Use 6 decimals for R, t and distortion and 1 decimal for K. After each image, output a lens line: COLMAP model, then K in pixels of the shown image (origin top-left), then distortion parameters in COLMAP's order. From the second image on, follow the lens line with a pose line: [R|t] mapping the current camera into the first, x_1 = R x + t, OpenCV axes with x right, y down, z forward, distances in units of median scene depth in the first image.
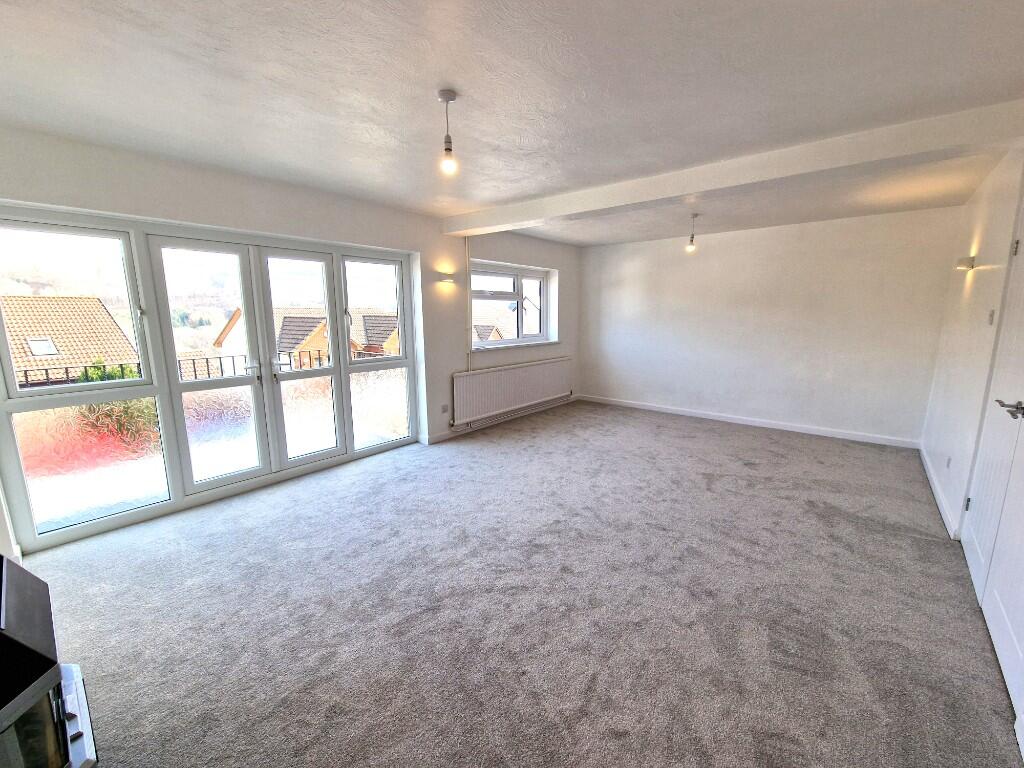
lens RADIAL K [[421.0, 0, 516.2], [0, 421.0, 383.8], [0, 0, 1]] dist [0.003728, -0.003559]
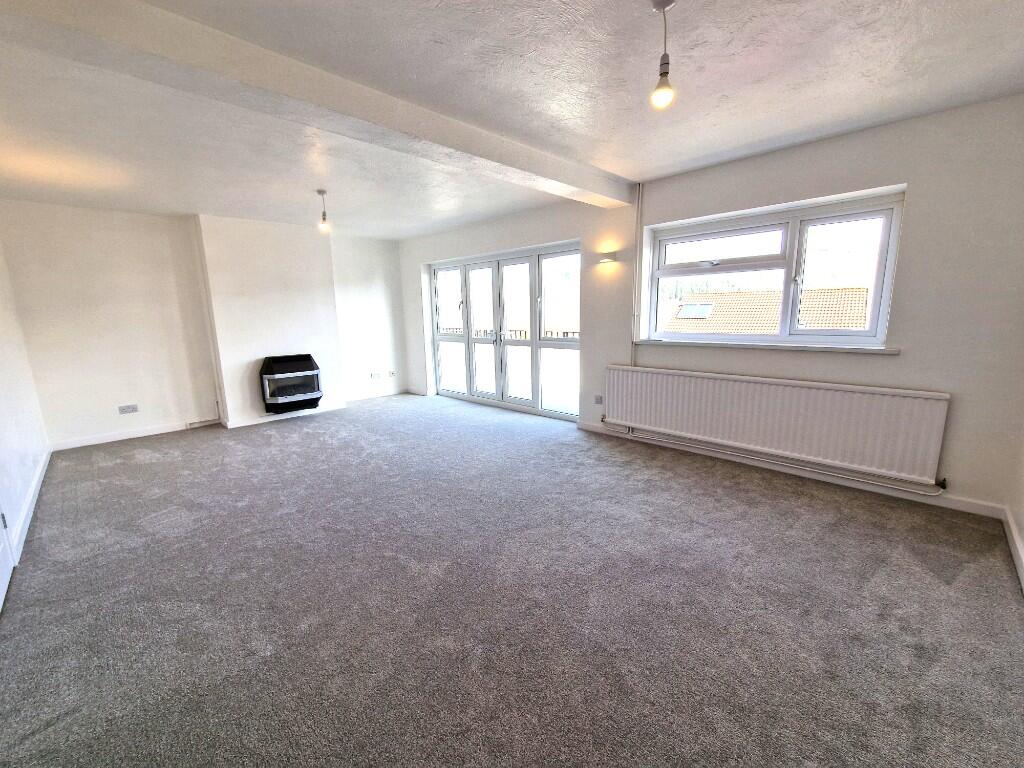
lens RADIAL K [[421.0, 0, 520.7], [0, 421.0, 384.1], [0, 0, 1]] dist [0.003728, -0.003559]
pose [[-0.073310, 0.174633, -0.981901, 0.711649], [-0.146118, 0.972045, 0.183790, -0.114015], [0.986547, 0.156947, -0.045743, 0.811765]]
